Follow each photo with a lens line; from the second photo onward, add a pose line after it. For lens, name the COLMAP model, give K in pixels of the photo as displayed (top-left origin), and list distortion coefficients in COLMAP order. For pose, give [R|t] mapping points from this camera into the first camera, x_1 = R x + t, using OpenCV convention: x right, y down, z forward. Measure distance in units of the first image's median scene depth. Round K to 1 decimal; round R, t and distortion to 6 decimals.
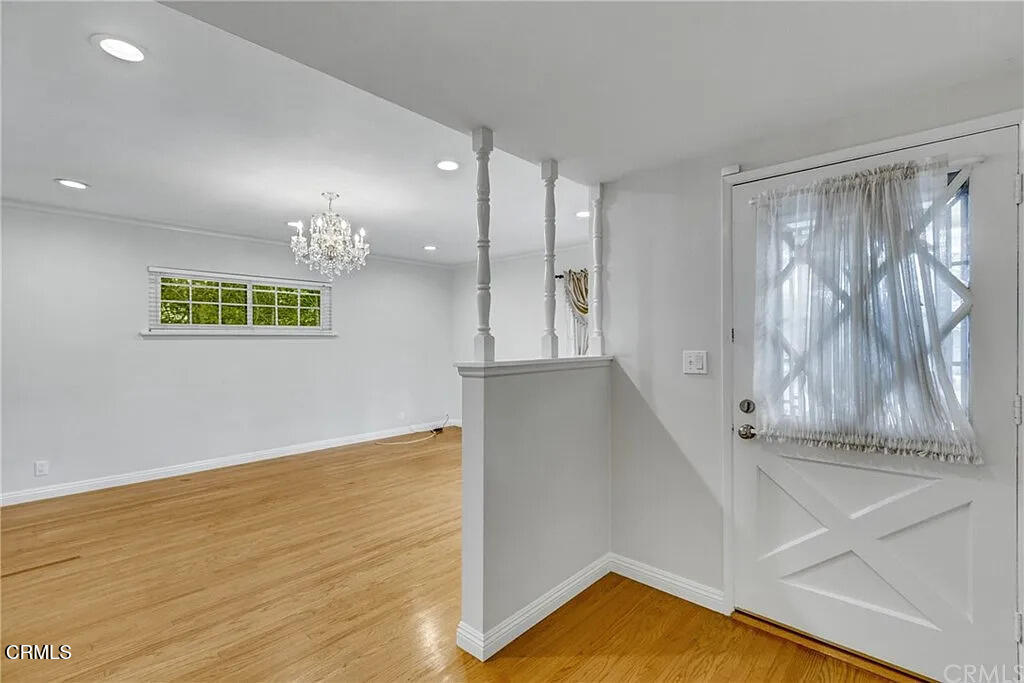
lens RADIAL K [[467.0, 0, 516.1], [0, 467.0, 341.8], [0, 0, 1]] dist [0.006646, -0.004310]
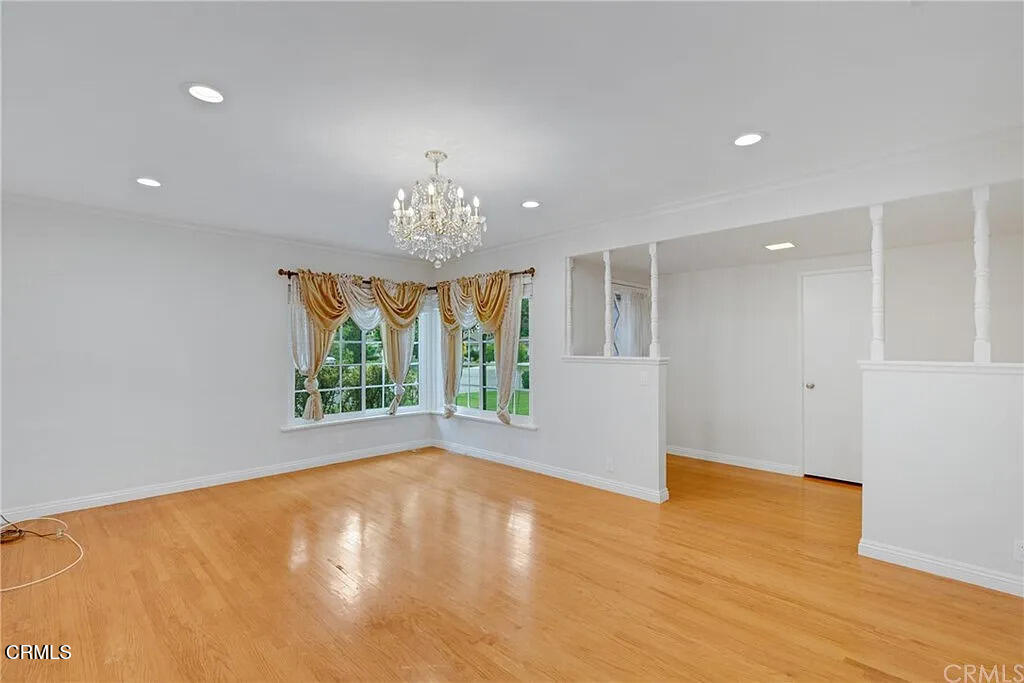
lens RADIAL K [[467.0, 0, 510.2], [0, 467.0, 342.7], [0, 0, 1]] dist [0.006646, -0.004310]
pose [[0.026821, 0.014052, 0.999541, -0.957283], [0.003943, 0.999892, -0.014162, 0.002572], [-0.999632, 0.004321, 0.026763, 0.715687]]
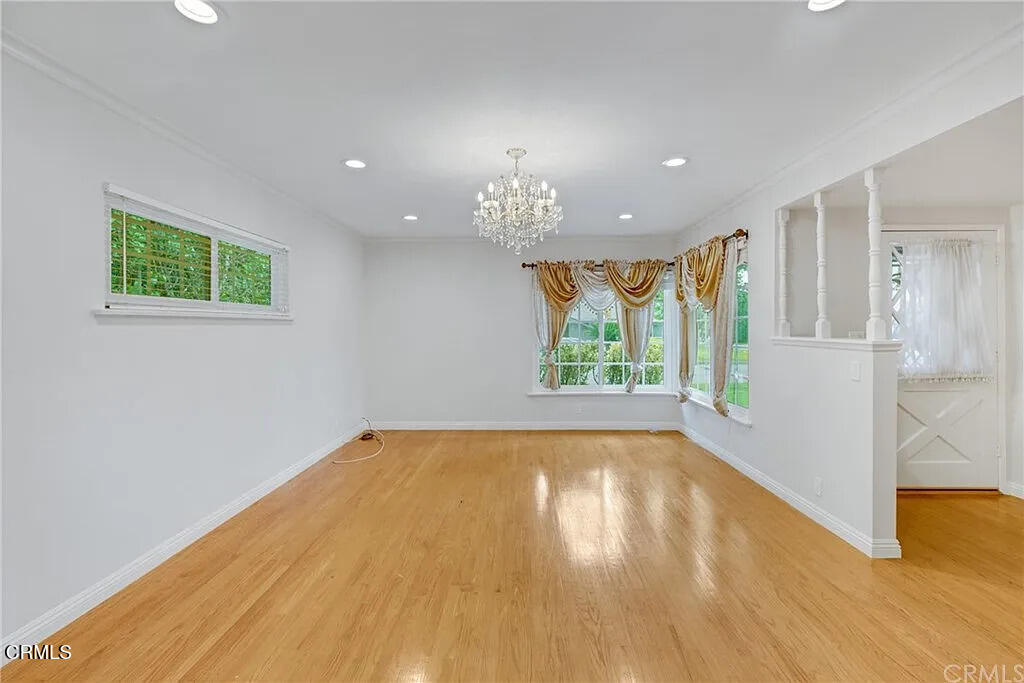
lens RADIAL K [[467.0, 0, 515.9], [0, 467.0, 325.2], [0, 0, 1]] dist [0.006646, -0.004310]
pose [[0.743336, 0.003002, 0.668912, -0.793475], [0.004627, 0.999943, -0.009630, 0.003911], [-0.668902, 0.010254, 0.743280, 0.315724]]
